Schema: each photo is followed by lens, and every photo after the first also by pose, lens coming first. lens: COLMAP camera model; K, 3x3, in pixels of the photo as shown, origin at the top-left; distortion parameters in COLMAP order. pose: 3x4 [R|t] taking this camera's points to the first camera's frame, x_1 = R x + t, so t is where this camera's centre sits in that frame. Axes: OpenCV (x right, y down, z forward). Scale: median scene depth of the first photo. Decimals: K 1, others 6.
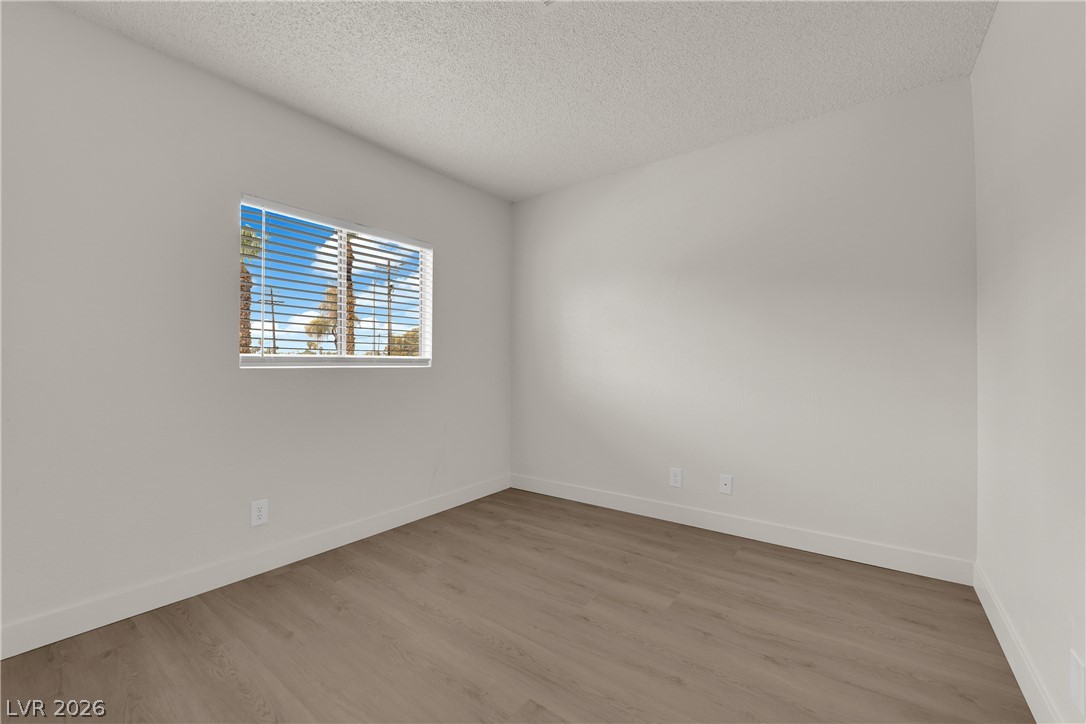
lens RADIAL K [[437.4, 0, 543.8], [0, 437.4, 362.4], [0, 0, 1]] dist [-0.008317, -0.004794]
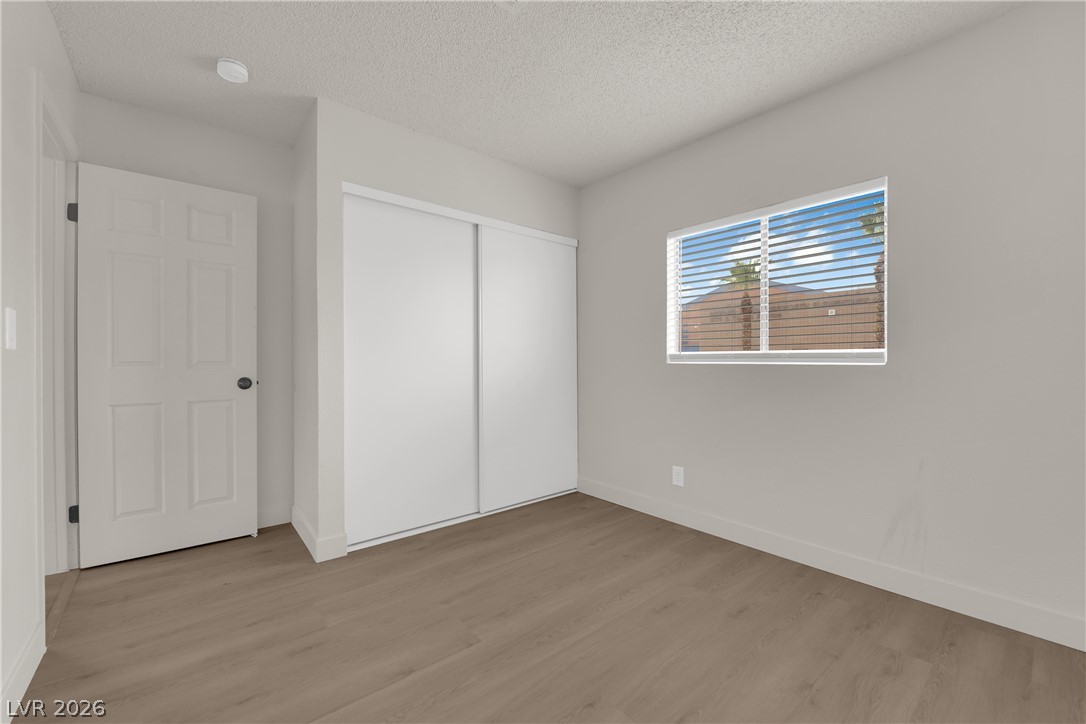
lens RADIAL K [[437.4, 0, 543.8], [0, 437.4, 362.4], [0, 0, 1]] dist [-0.008317, -0.004794]
pose [[-0.231438, 0.004297, -0.972840, 0.691092], [0.007458, 0.999969, 0.002642, 0.003327], [0.972821, -0.006644, -0.231463, 0.916402]]
